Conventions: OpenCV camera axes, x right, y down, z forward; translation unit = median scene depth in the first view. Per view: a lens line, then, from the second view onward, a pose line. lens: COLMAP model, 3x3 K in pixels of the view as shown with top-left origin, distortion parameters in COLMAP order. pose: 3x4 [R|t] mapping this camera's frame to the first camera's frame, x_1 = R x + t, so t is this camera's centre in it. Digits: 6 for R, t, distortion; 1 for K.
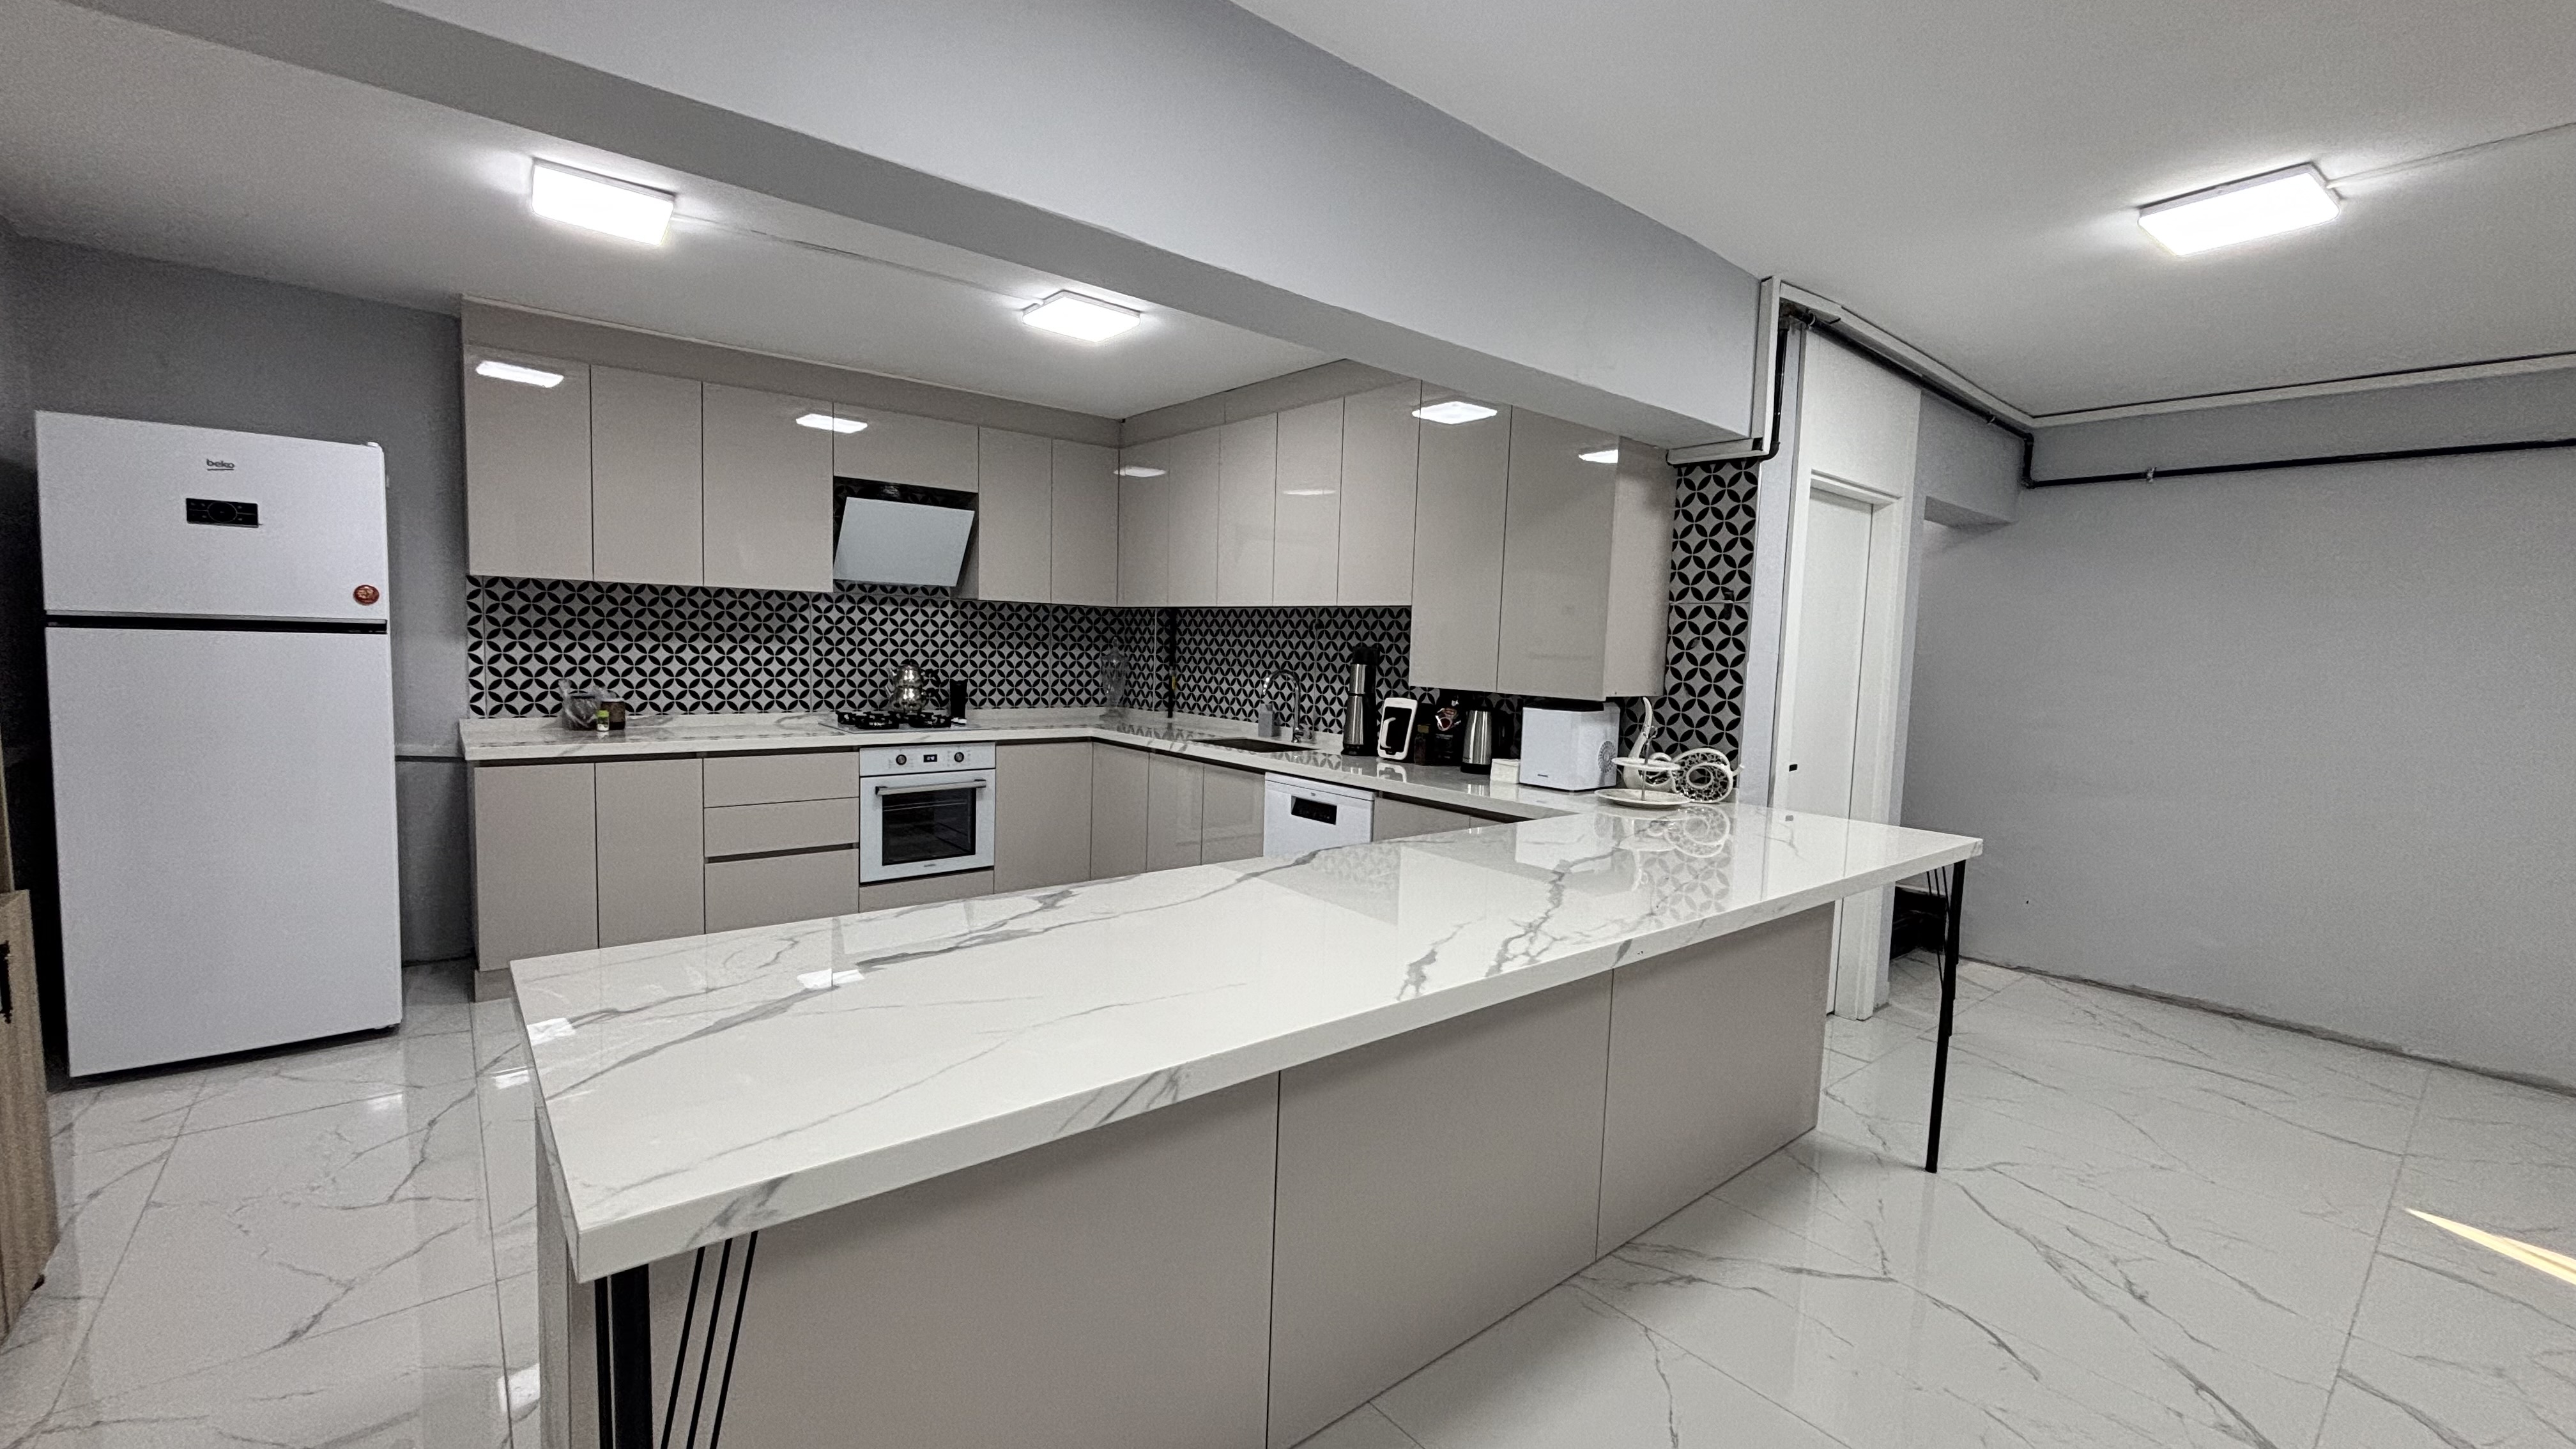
lens RADIAL K [[1041.8, 0, 1288.0], [0, 1041.8, 723.1], [0, 0, 1]] dist [0.000232, -0.000117]
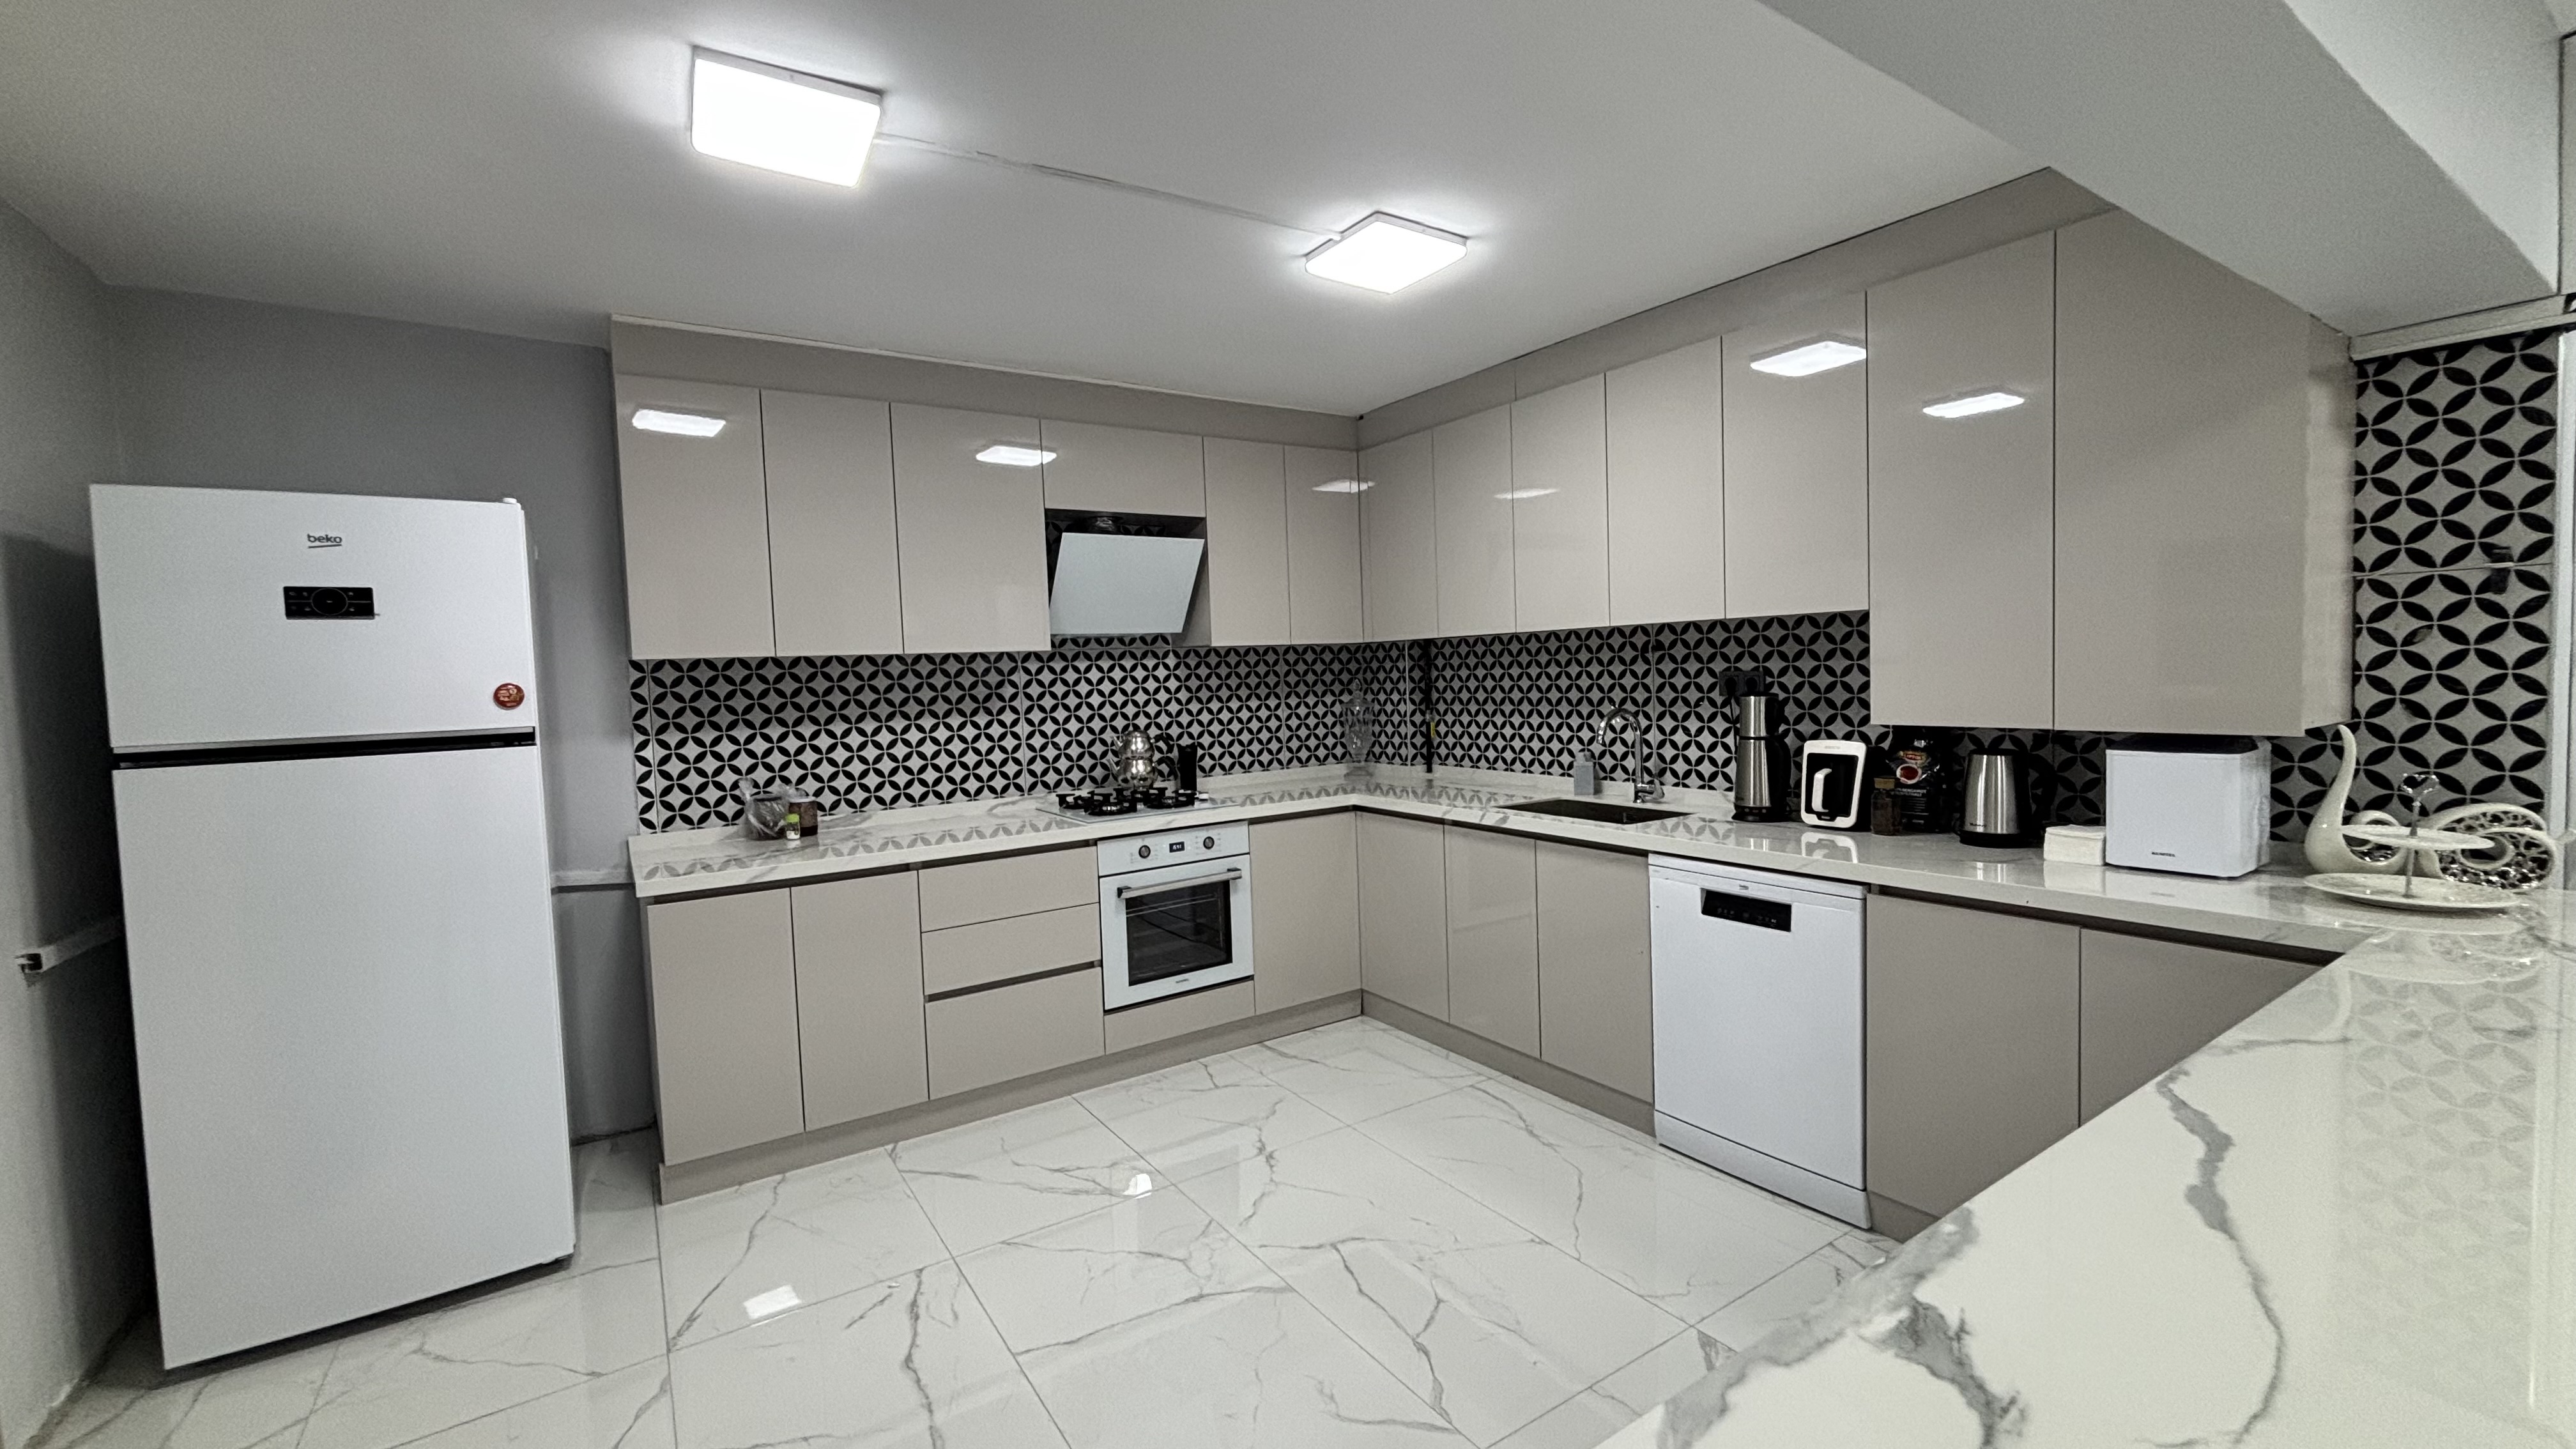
lens RADIAL K [[1041.8, 0, 1288.9], [0, 1041.8, 723.2], [0, 0, 1]] dist [0.000232, -0.000117]
pose [[0.992200, -0.062211, -0.108024, -0.190587], [0.059424, 0.997816, -0.028836, -0.038343], [0.109582, 0.022192, 0.993730, 0.246372]]
